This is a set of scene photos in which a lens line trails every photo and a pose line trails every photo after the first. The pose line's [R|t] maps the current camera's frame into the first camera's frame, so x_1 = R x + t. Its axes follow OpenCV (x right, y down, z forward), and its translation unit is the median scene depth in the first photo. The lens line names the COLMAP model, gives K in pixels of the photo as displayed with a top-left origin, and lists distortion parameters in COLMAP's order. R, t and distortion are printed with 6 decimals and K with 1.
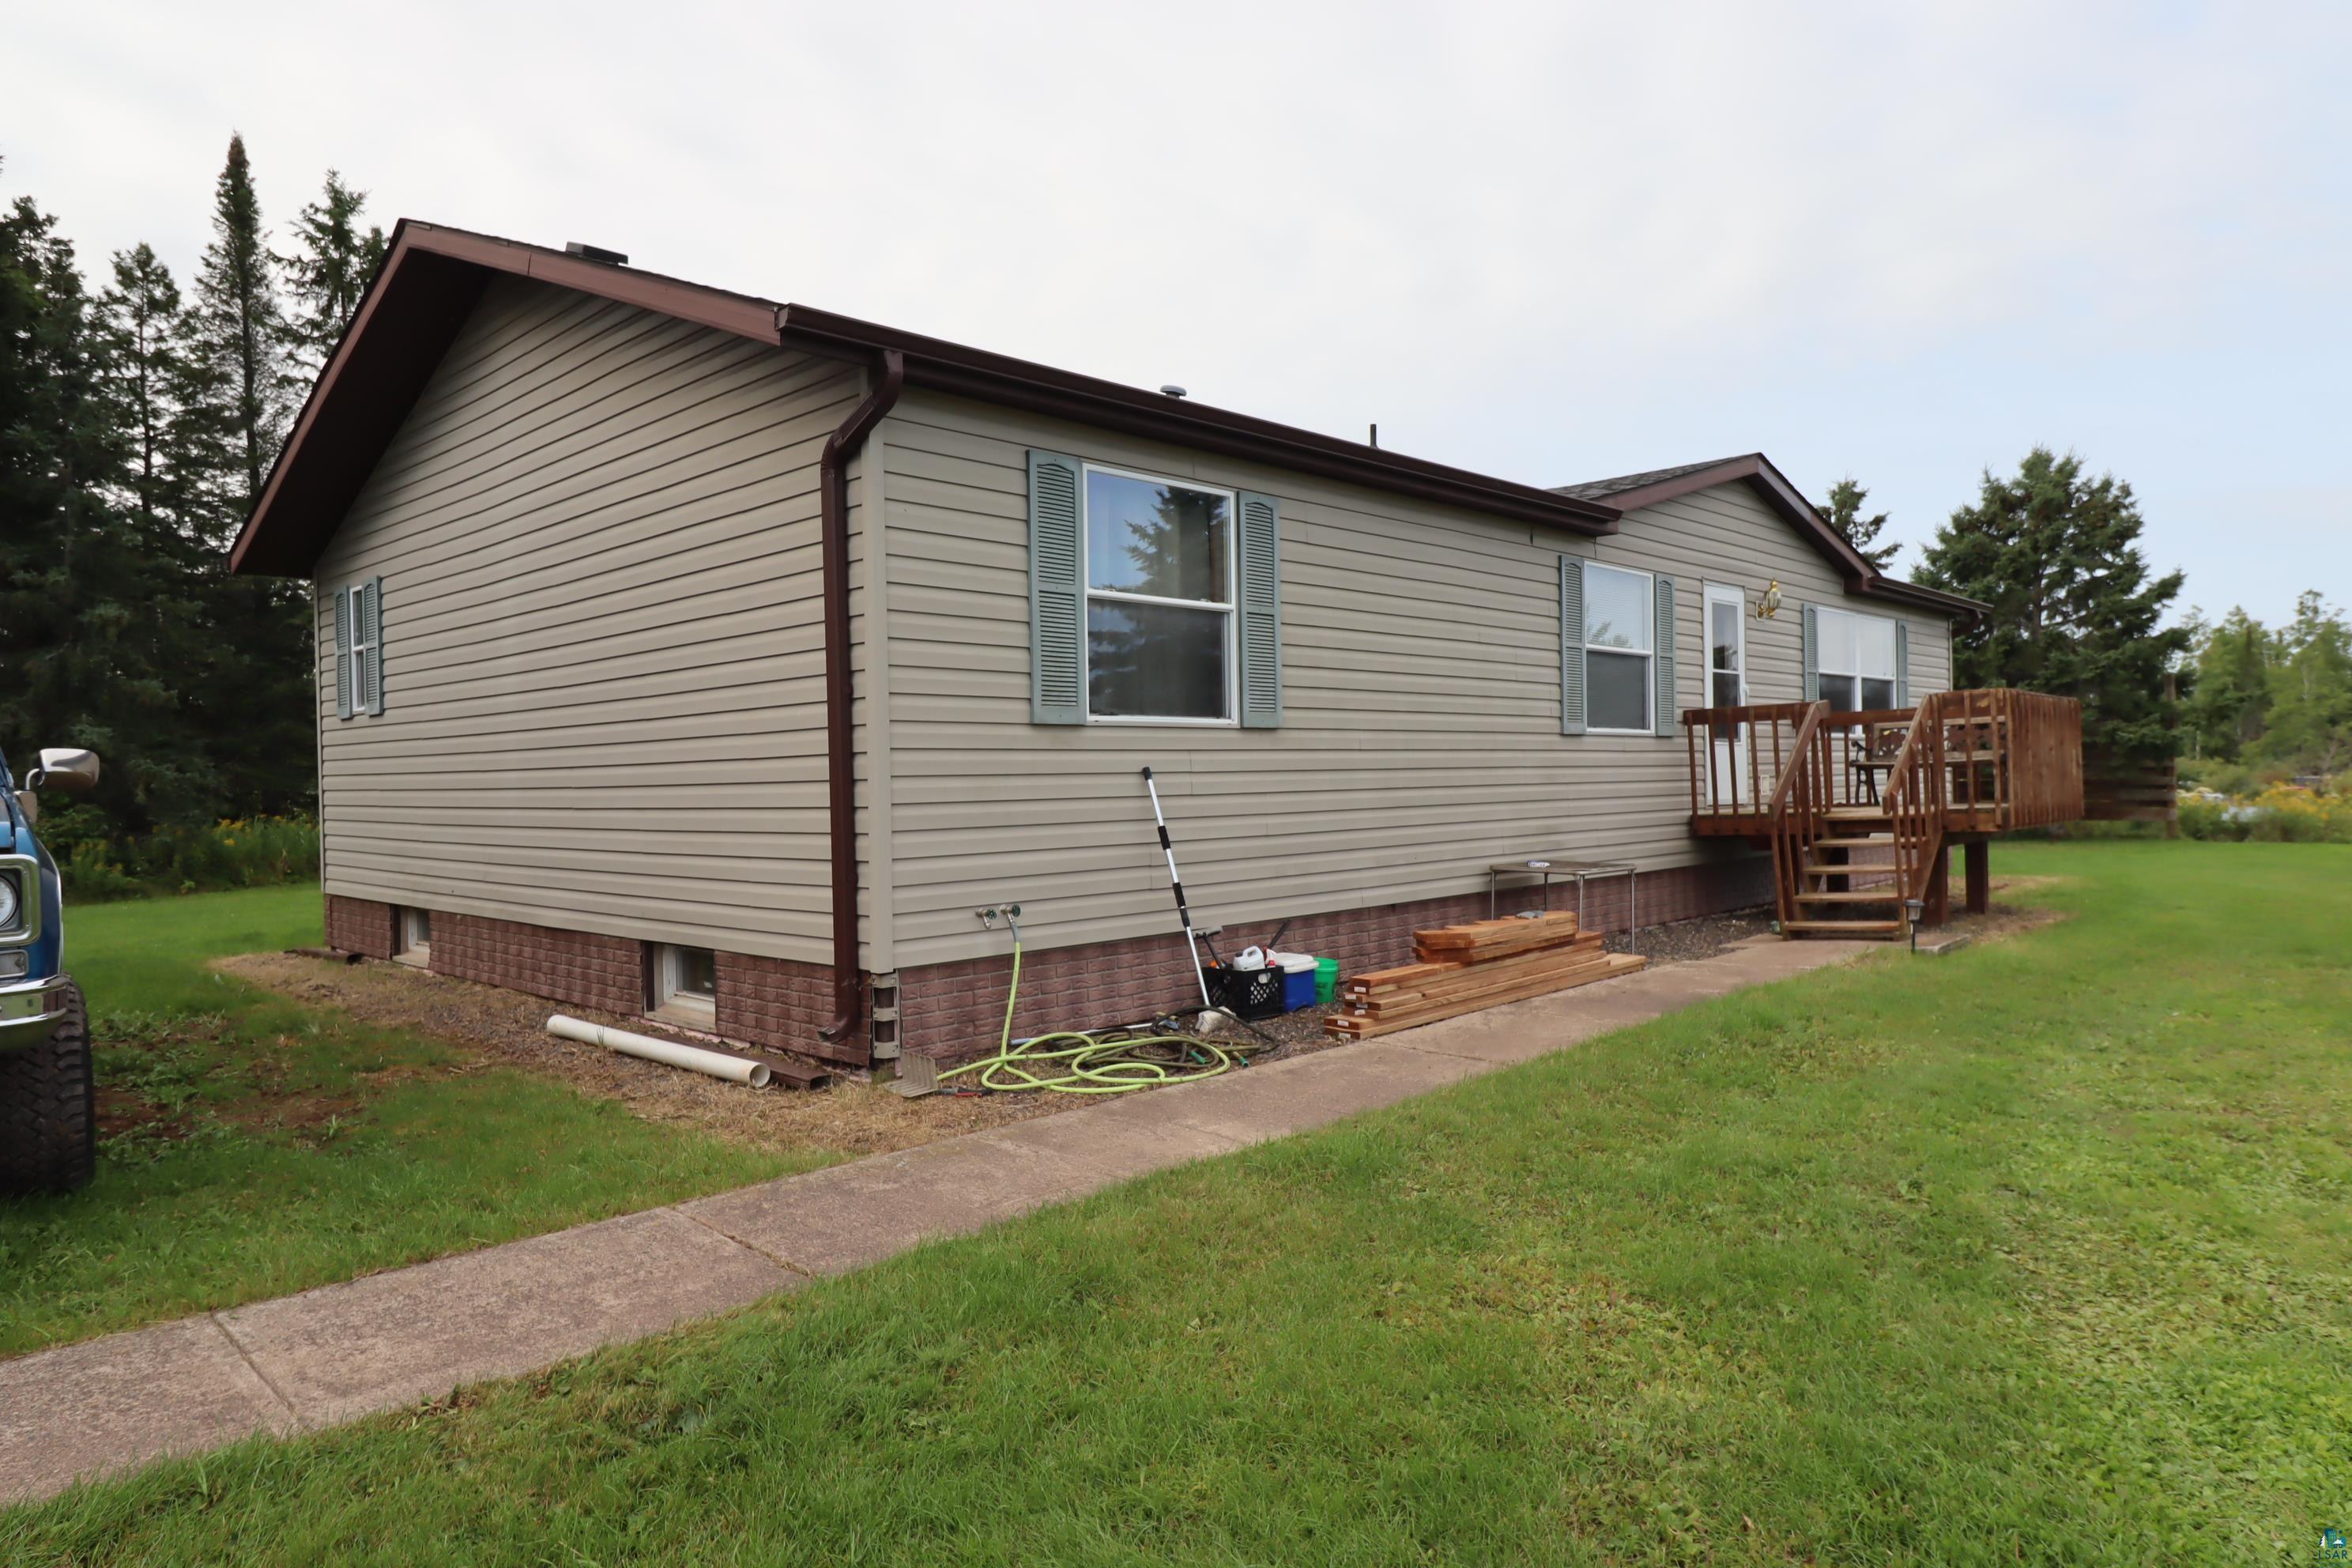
lens RADIAL K [[1446.5, 0, 1204.3], [0, 1446.5, 787.5], [0, 0, 1]] dist [0.000782, -0.001339]
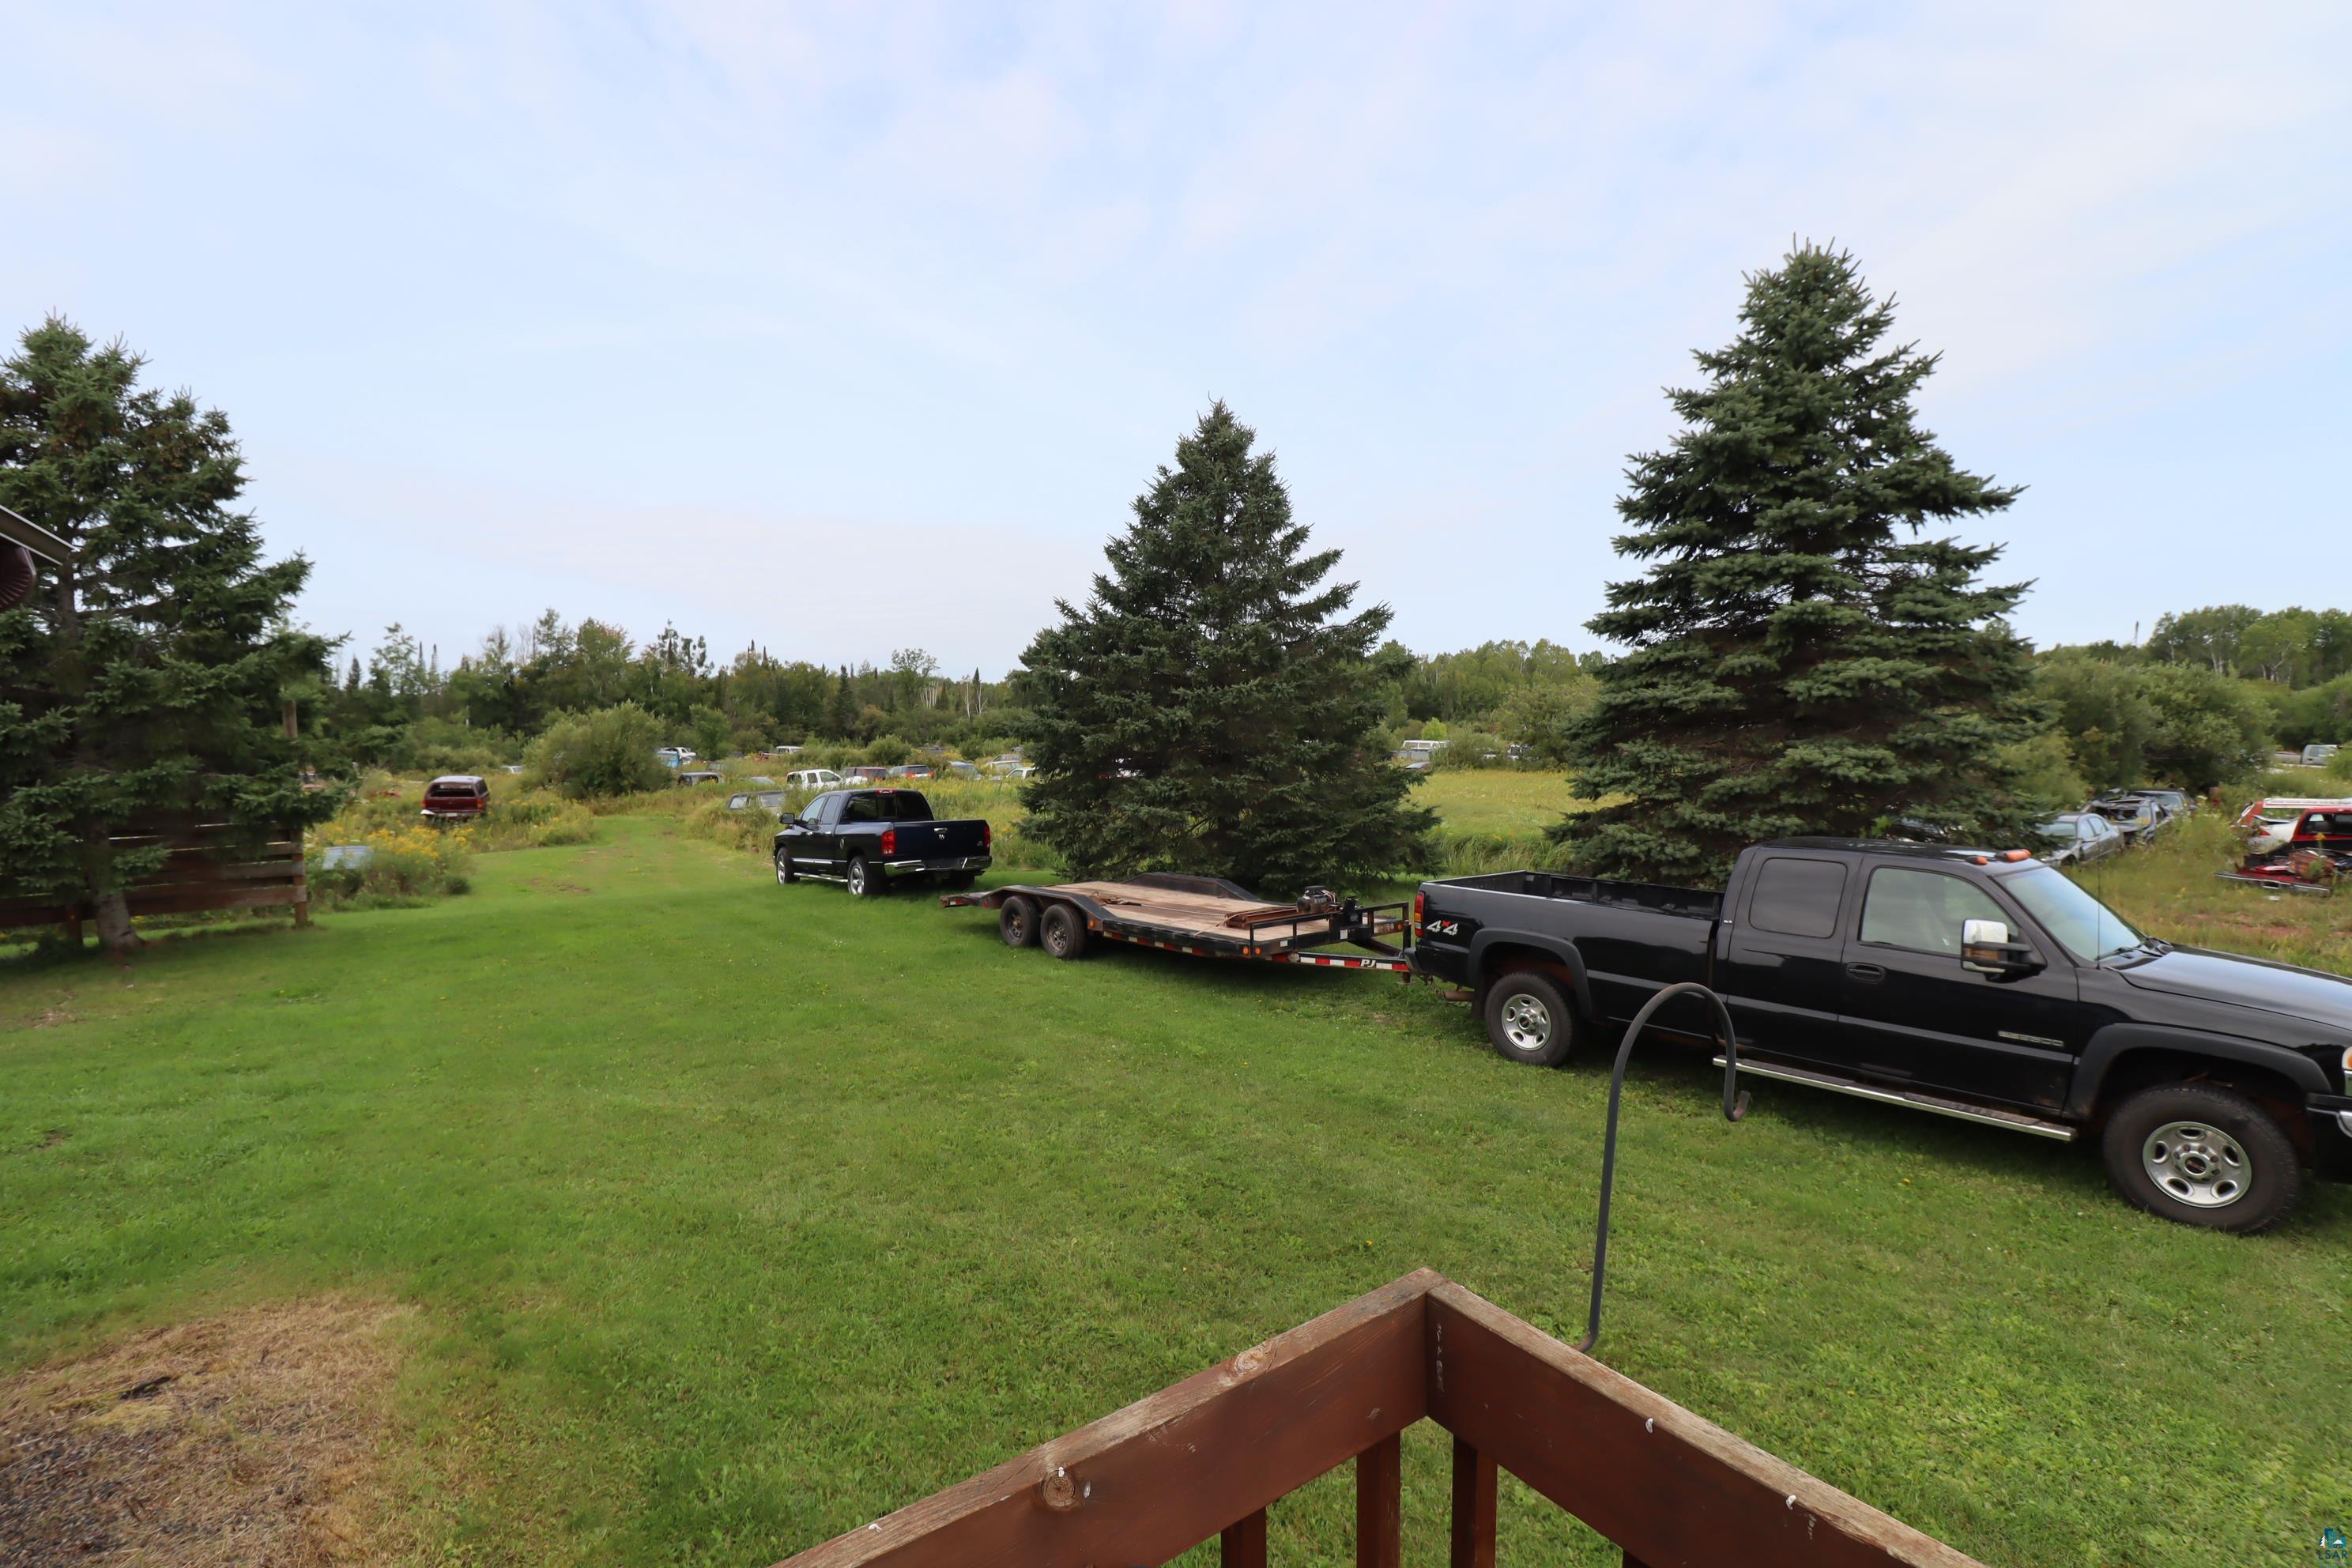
lens RADIAL K [[1098.7, 0, 1187.0], [0, 1098.7, 783.7], [0, 0, 1]] dist [0.002815, -0.014818]
pose [[0.212193, -0.041824, 0.976332, 0.504481], [0.024026, 0.999005, 0.037573, -0.100956], [-0.976932, 0.015485, 0.212987, 0.983656]]
